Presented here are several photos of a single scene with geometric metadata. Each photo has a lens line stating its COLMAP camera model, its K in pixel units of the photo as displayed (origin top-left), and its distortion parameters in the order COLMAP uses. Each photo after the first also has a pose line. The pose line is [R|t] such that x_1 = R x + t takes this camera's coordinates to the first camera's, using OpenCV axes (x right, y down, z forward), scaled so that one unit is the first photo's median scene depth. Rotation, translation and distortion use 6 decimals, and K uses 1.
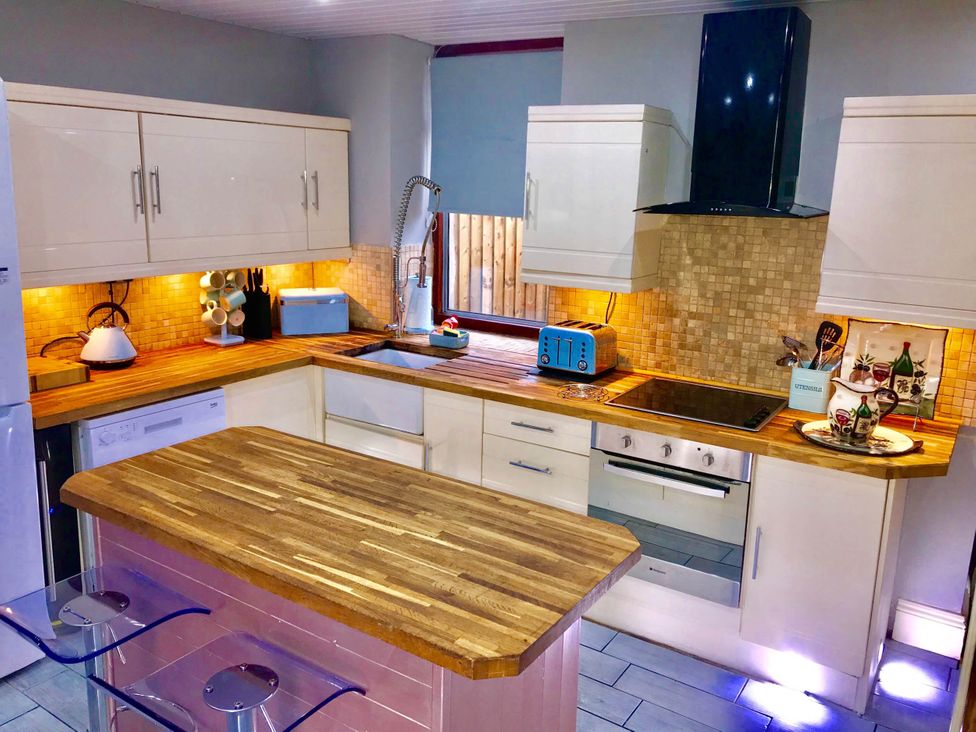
lens RADIAL K [[800.9, 0, 489.5], [0, 800.9, 364.0], [0, 0, 1]] dist [0.003213, -0.000795]
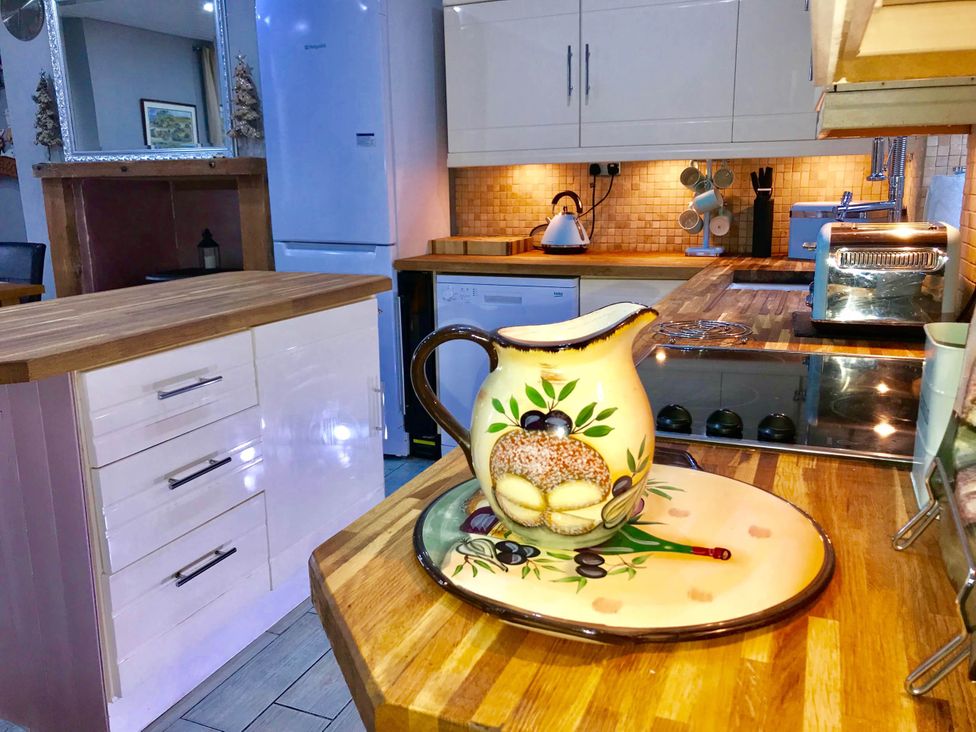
lens RADIAL K [[800.9, 0, 489.2], [0, 800.9, 363.6], [0, 0, 1]] dist [0.003213, -0.000795]
pose [[0.174424, 0.181571, -0.967785, 0.504565], [-0.200745, 0.968767, 0.145575, 0.008795], [0.963990, 0.168887, 0.205426, 0.663808]]
